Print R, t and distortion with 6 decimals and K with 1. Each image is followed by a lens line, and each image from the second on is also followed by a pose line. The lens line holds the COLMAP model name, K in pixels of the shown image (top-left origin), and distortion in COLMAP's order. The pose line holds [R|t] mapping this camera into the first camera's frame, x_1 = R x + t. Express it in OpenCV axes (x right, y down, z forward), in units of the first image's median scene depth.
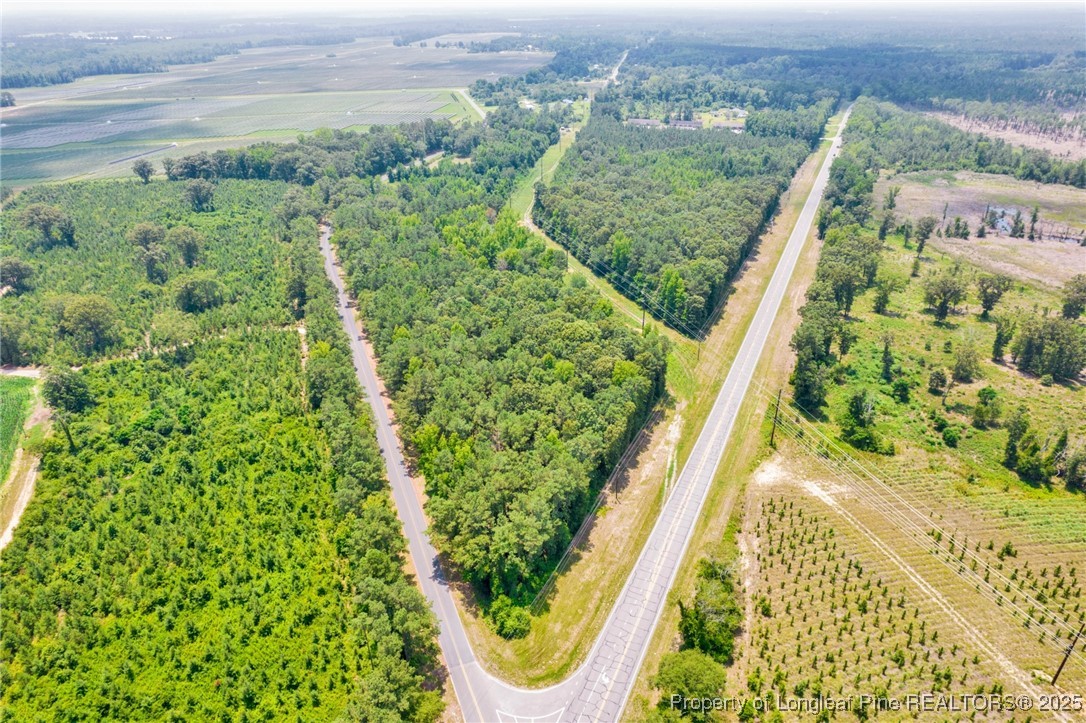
lens RADIAL K [[696.8, 0, 548.3], [0, 696.8, 359.7], [0, 0, 1]] dist [-0.087310, 0.080590]
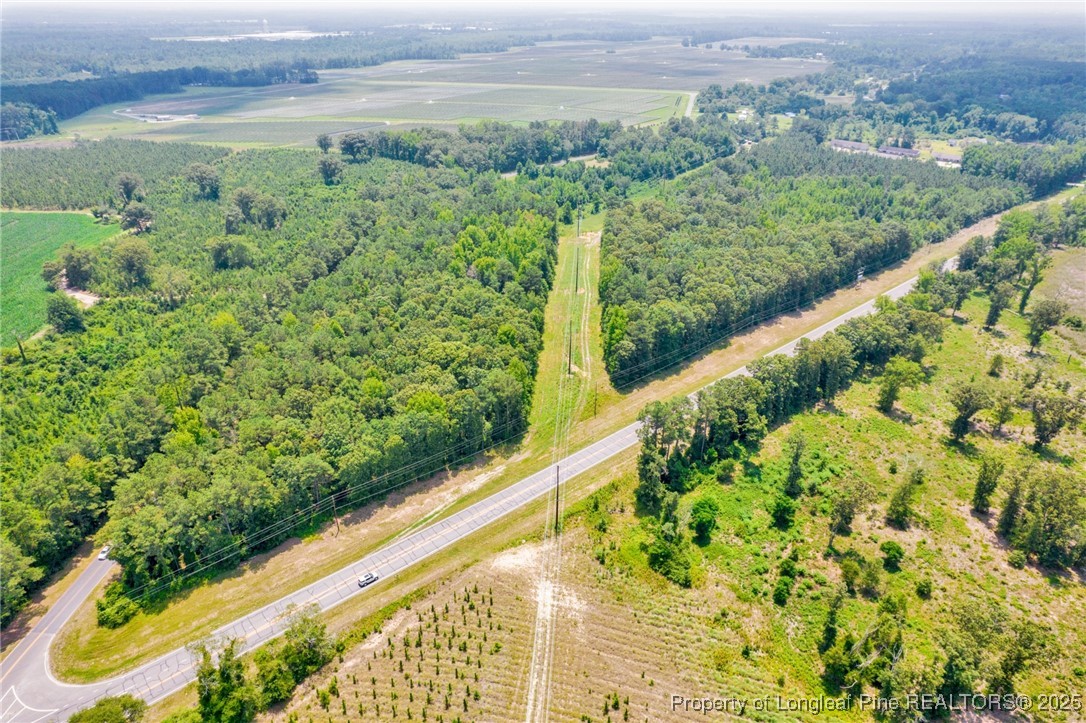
lens RADIAL K [[696.8, 0, 548.3], [0, 696.8, 359.7], [0, 0, 1]] dist [-0.087310, 0.080590]
pose [[0.906820, 0.205259, -0.368167, 0.694595], [-0.205332, 0.977897, 0.039446, -0.130362], [0.368126, 0.039826, 0.928923, 0.238772]]
